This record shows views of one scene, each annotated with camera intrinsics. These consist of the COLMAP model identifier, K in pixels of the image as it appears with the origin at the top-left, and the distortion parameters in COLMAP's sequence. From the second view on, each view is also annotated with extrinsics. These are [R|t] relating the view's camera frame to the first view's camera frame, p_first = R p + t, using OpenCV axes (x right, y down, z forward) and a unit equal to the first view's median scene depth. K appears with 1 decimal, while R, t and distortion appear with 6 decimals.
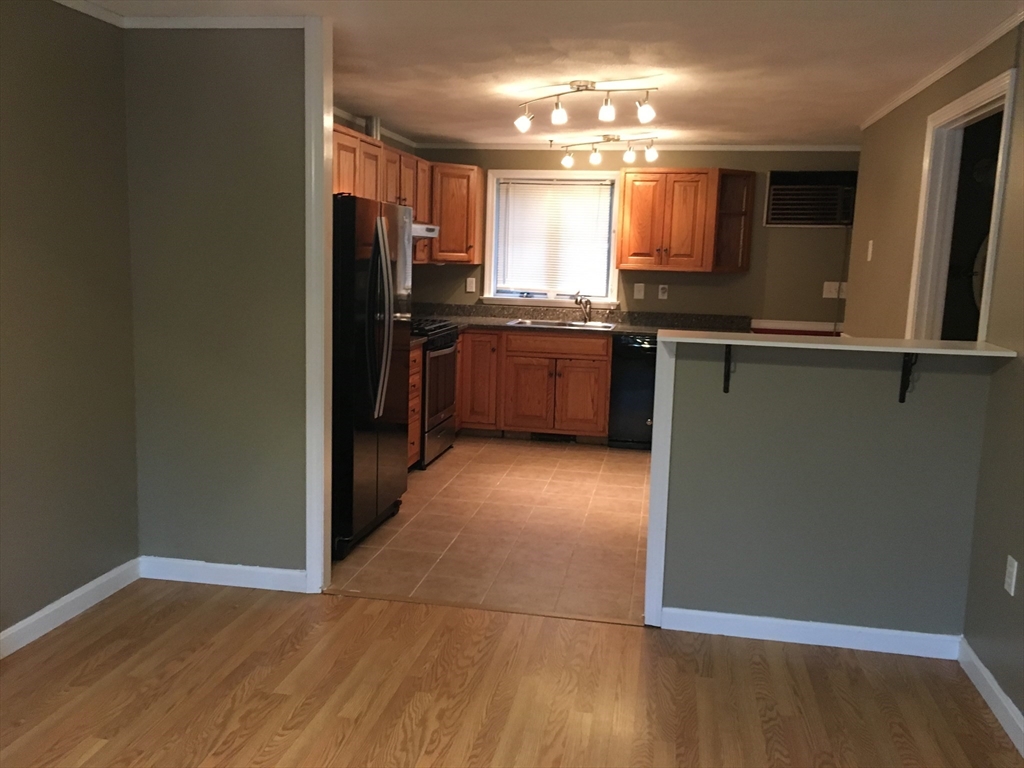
lens RADIAL K [[870.5, 0, 507.2], [0, 870.5, 384.0], [0, 0, 1]] dist [0.060974, -0.080653]
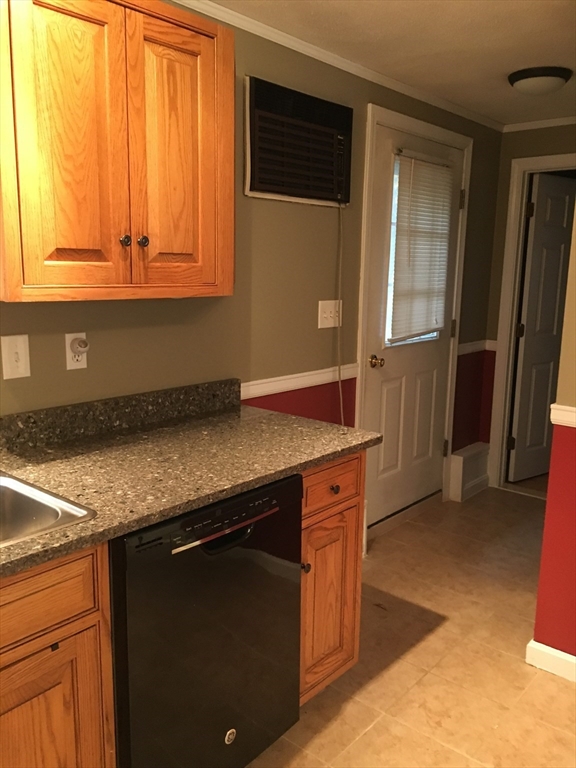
lens RADIAL K [[652.9, 0, 291.6], [0, 652.9, 386.5], [0, 0, 1]] dist [0.060974, -0.080653]
pose [[0.485709, -0.179574, 0.855476, -0.026191], [0.125680, 0.982849, 0.134954, -0.122776], [-0.865038, 0.041967, 0.499948, 0.810302]]
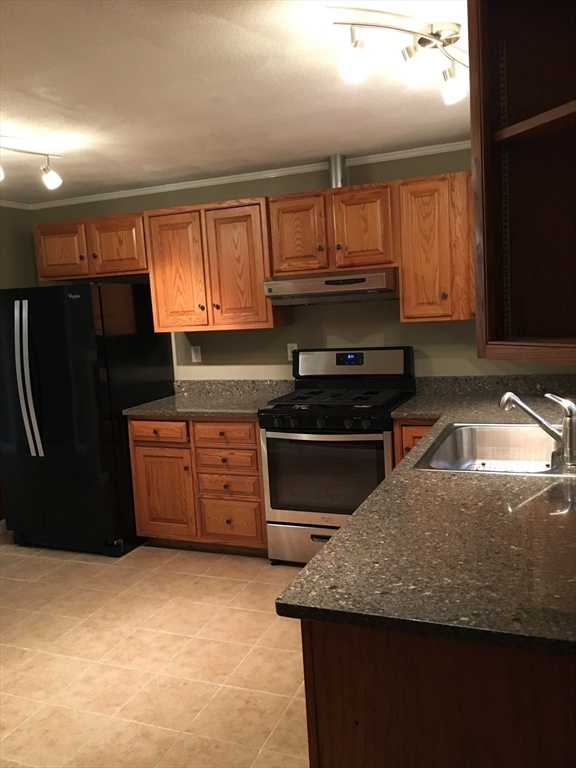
lens RADIAL K [[652.9, 0, 289.5], [0, 652.9, 383.3], [0, 0, 1]] dist [0.060974, -0.080653]
pose [[-0.187533, 0.101351, -0.977016, 0.450867], [-0.094809, 0.988151, 0.120704, -0.138551], [0.977672, 0.115266, -0.175702, 0.964547]]
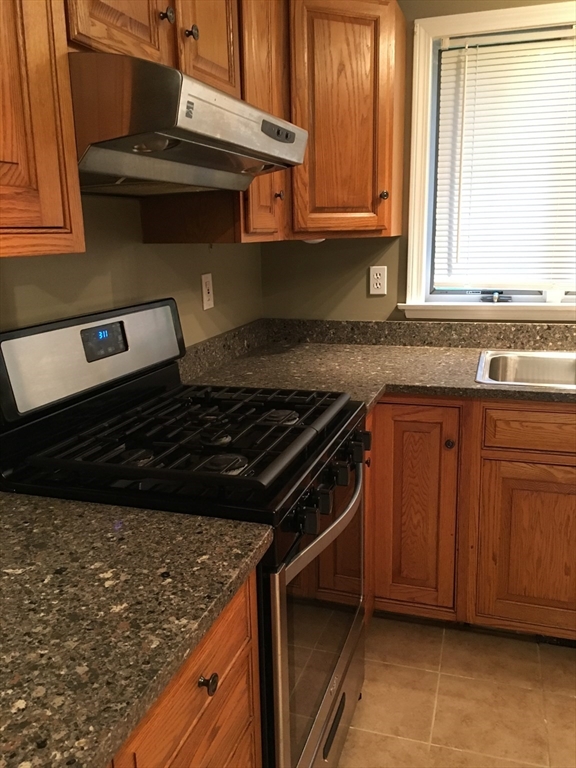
lens RADIAL K [[652.9, 0, 290.9], [0, 652.9, 380.7], [0, 0, 1]] dist [0.060974, -0.080653]
pose [[0.992578, -0.025135, -0.118981, -0.052370], [0.034074, 0.996699, 0.073695, -0.094355], [0.116736, -0.077202, 0.990158, 0.684412]]
